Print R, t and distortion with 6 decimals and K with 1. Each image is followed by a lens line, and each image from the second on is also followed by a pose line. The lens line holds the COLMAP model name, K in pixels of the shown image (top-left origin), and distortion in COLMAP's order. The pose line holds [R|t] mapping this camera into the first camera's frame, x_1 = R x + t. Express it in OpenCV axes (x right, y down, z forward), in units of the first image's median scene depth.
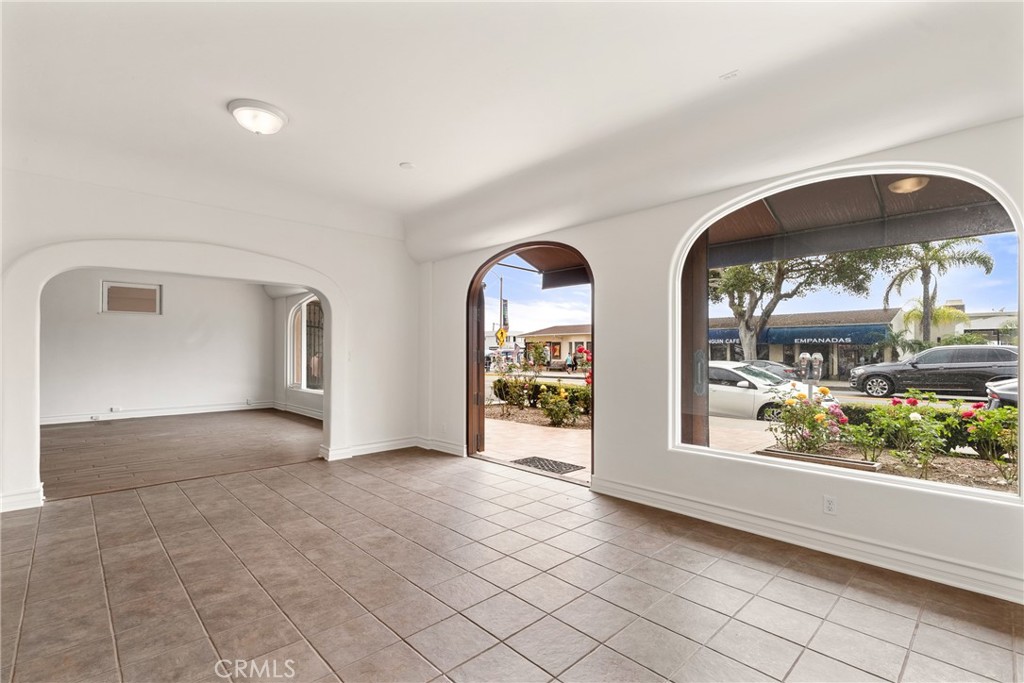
lens RADIAL K [[465.8, 0, 501.9], [0, 465.8, 349.2], [0, 0, 1]] dist [0.000079, 0.000351]
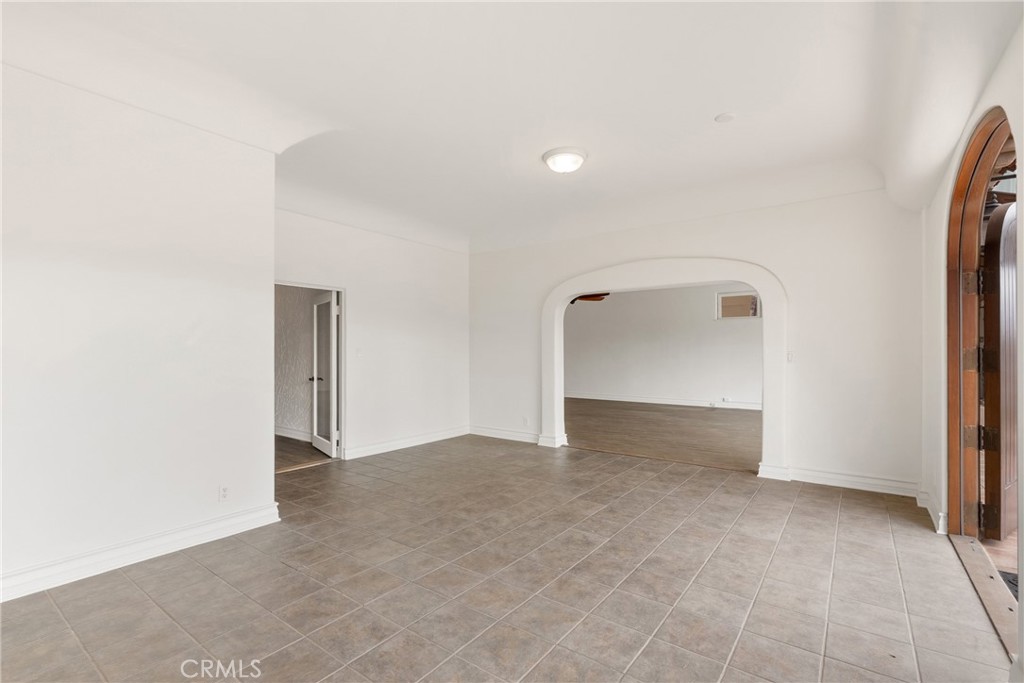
lens RADIAL K [[471.5, 0, 515.5], [0, 471.5, 342.5], [0, 0, 1]] dist [-0.002949, 0.000638]
pose [[0.191094, -0.019747, -0.981373, 0.660613], [0.005096, 0.999804, -0.019125, 0.007250], [0.981558, -0.001346, 0.191158, 0.631704]]
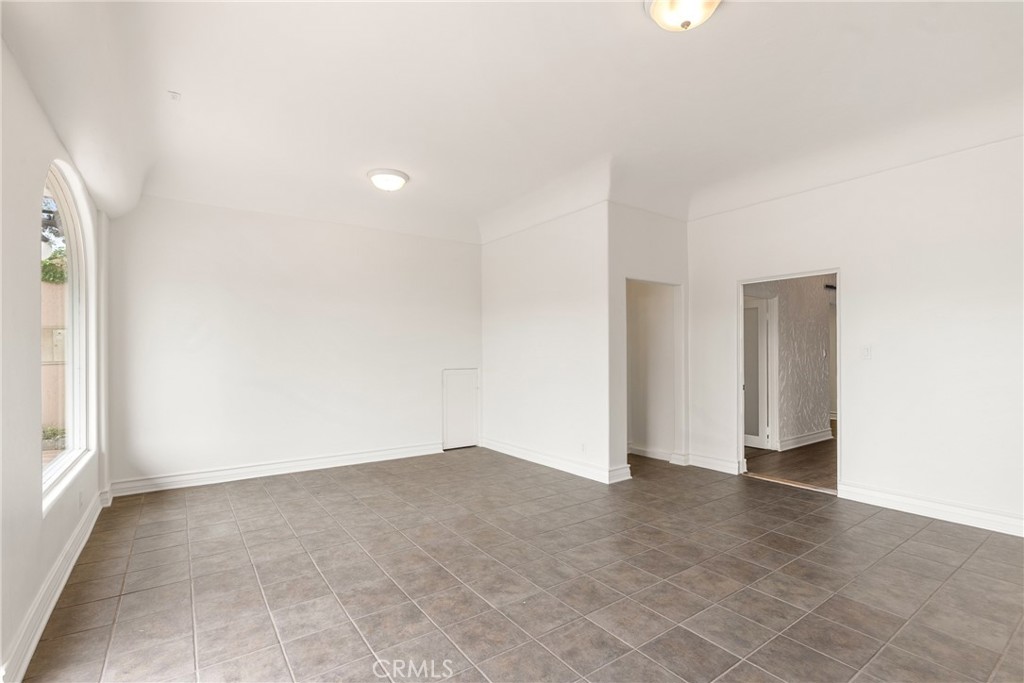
lens RADIAL K [[468.0, 0, 504.7], [0, 468.0, 357.4], [0, 0, 1]] dist [-0.006290, -0.000304]
pose [[-0.990455, 0.001264, 0.137830, -0.354846], [0.001700, 0.999994, 0.003040, 0.009569], [-0.137825, 0.003246, -0.990451, 1.686978]]
